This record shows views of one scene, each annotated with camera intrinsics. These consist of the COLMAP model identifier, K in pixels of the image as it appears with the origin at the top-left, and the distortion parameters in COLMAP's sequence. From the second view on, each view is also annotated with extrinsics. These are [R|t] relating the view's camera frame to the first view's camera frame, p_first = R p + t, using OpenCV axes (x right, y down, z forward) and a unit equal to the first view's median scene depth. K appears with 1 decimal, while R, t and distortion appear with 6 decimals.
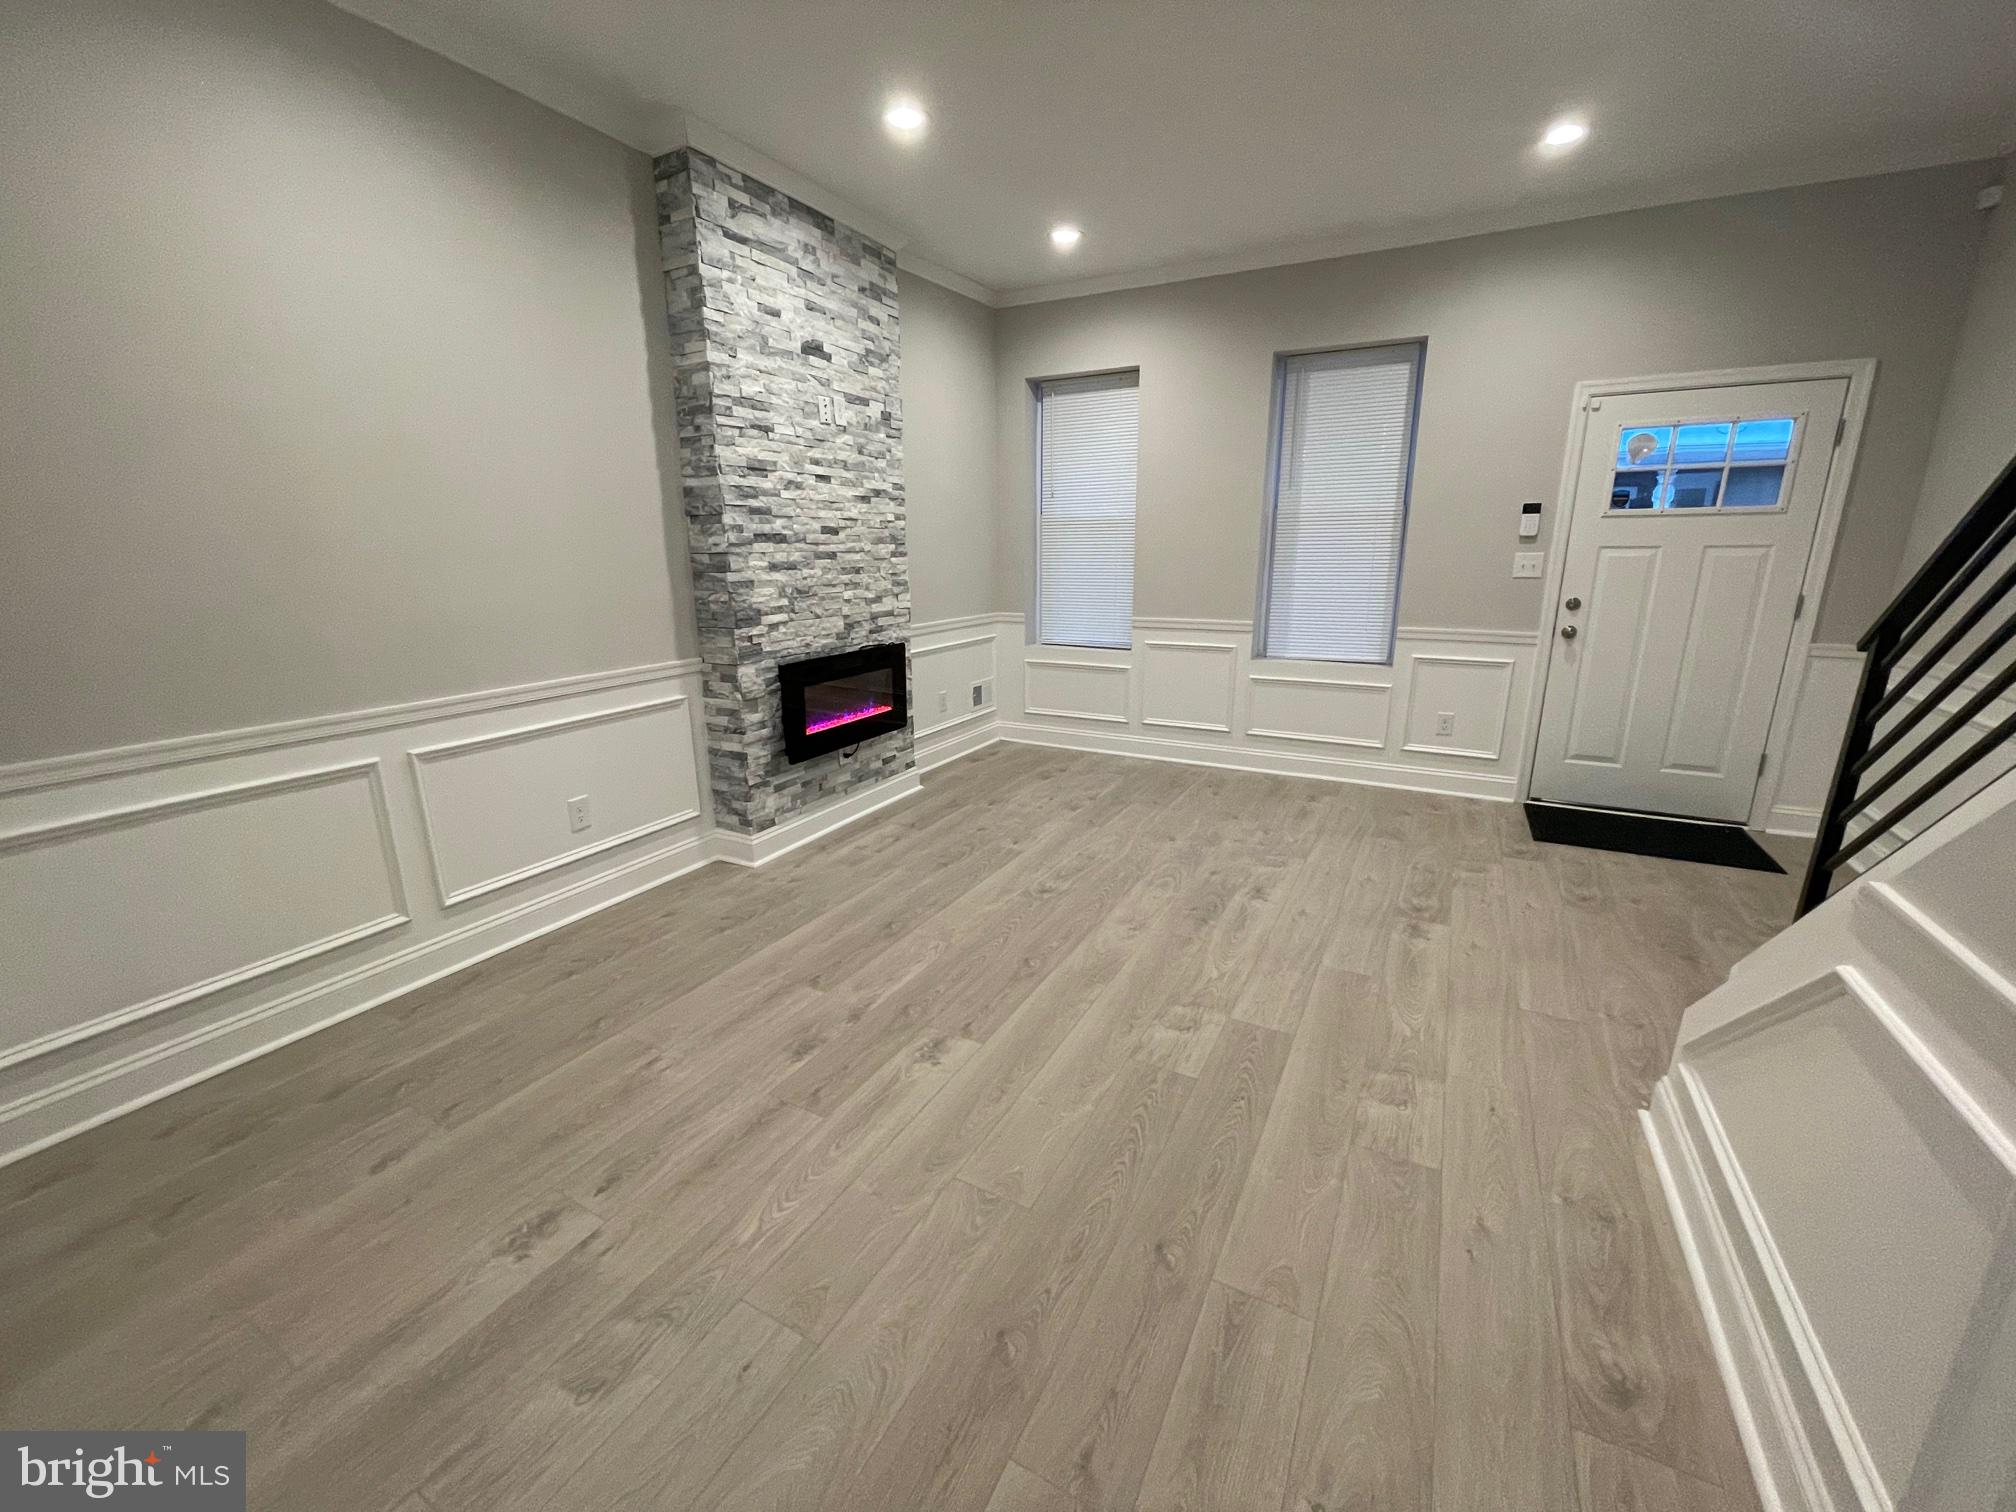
lens RADIAL K [[816.3, 0, 1005.3], [0, 816.3, 759.4], [0, 0, 1]] dist [0.002917, -0.000545]
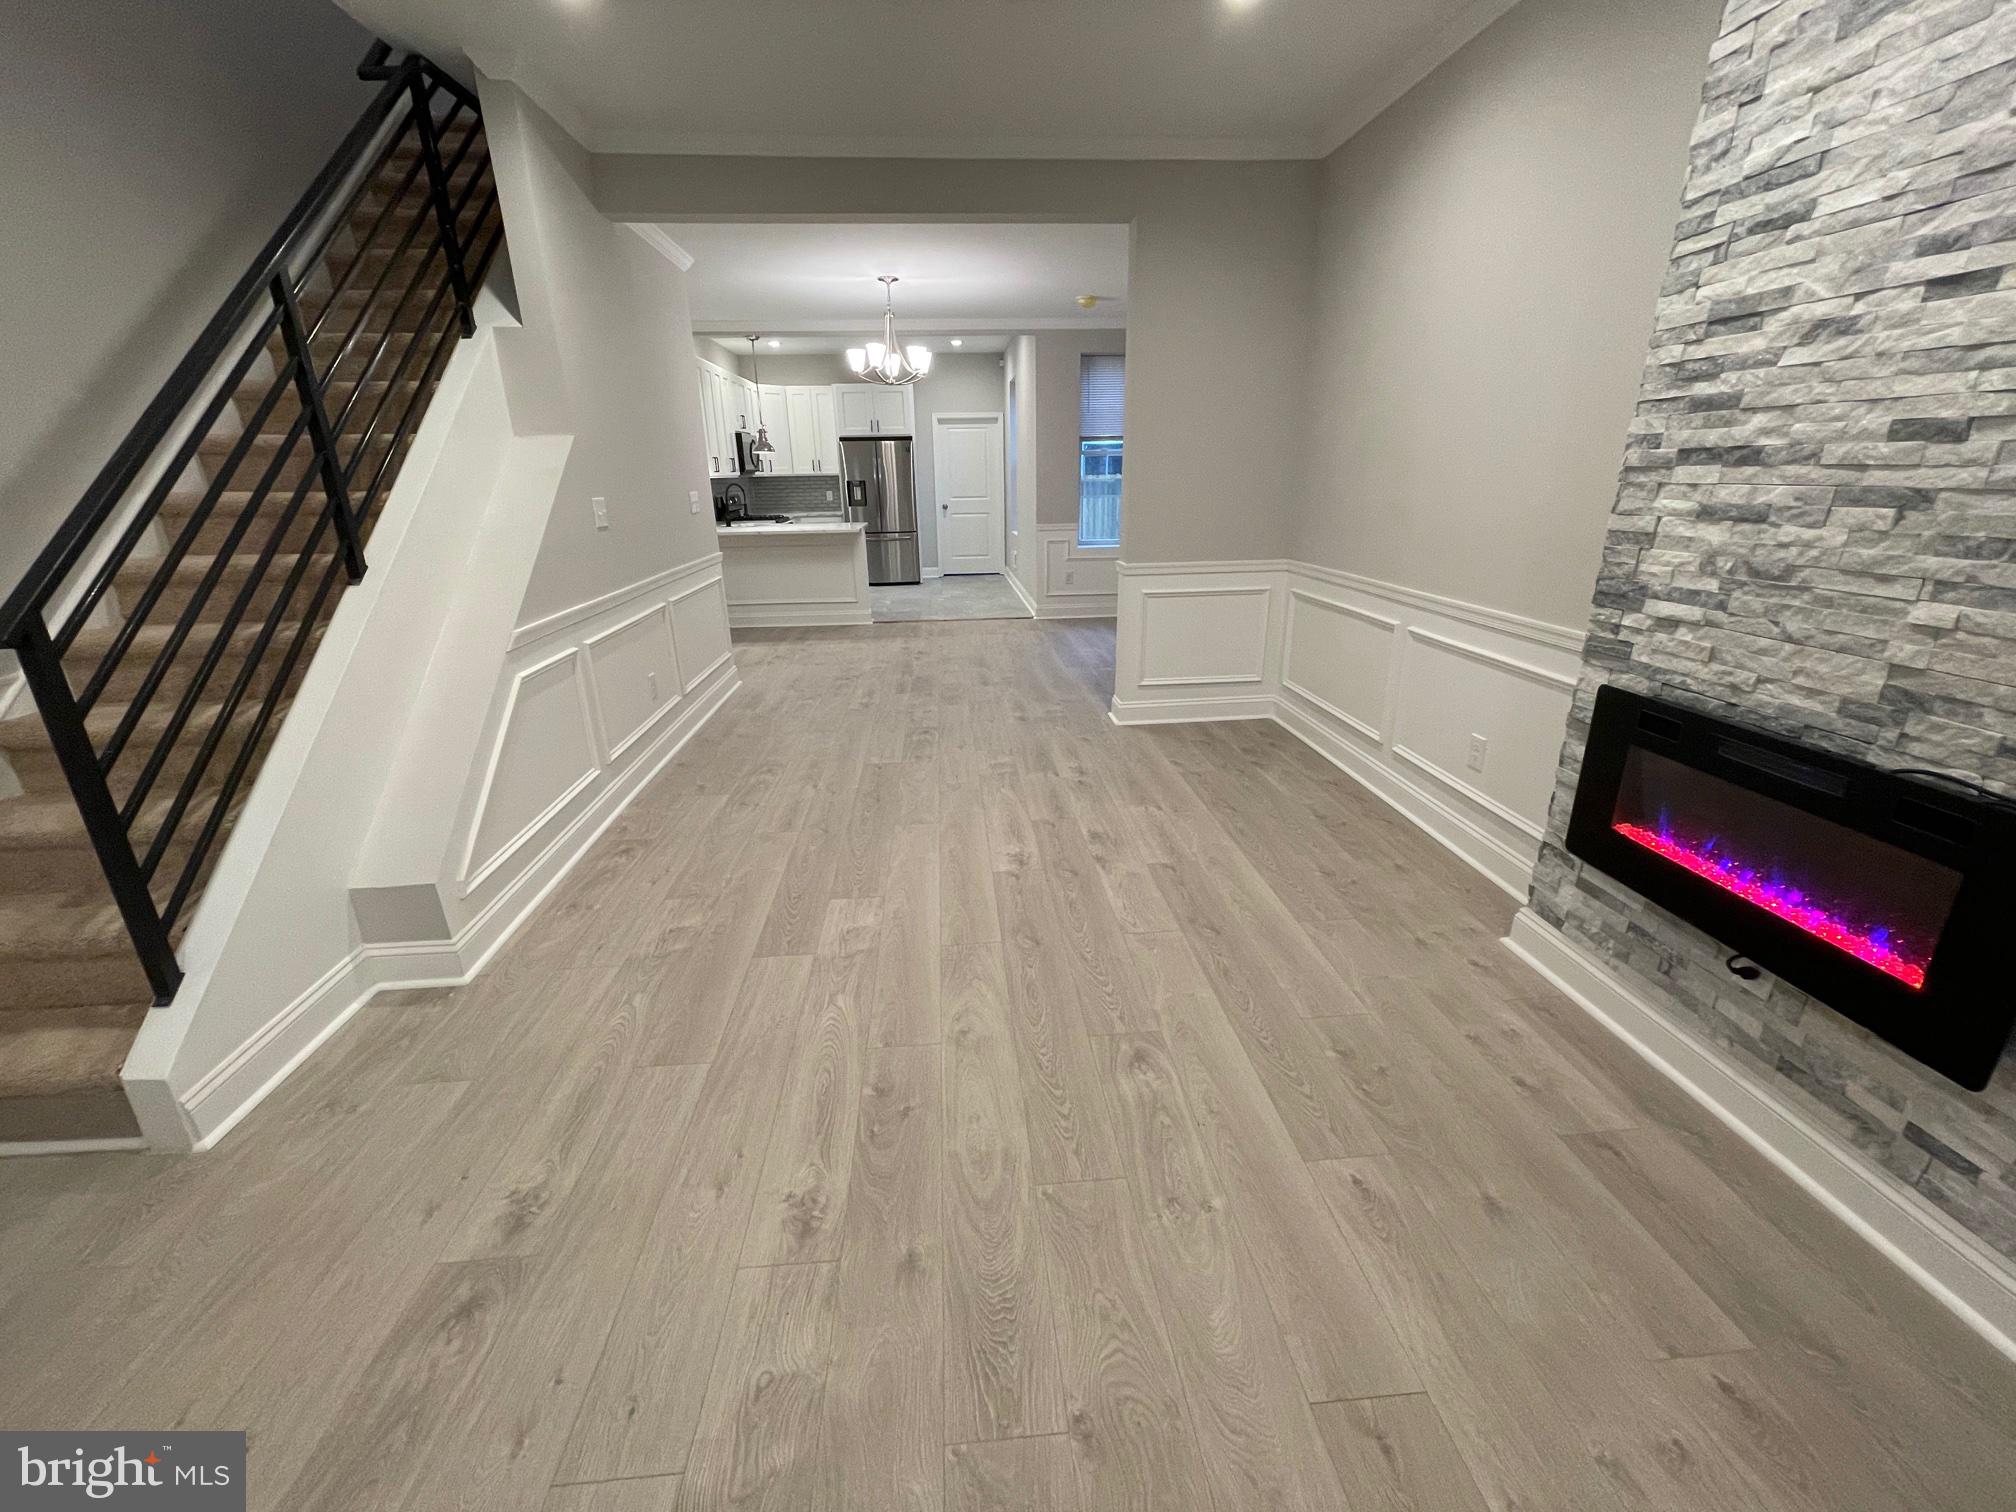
lens RADIAL K [[816.3, 0, 1003.0], [0, 816.3, 752.6], [0, 0, 1]] dist [0.002917, -0.000545]
pose [[-0.840875, 0.197762, -0.503804, 0.382036], [-0.116389, 0.843001, 0.525169, -0.328972], [0.528566, 0.500239, -0.685841, 1.199455]]
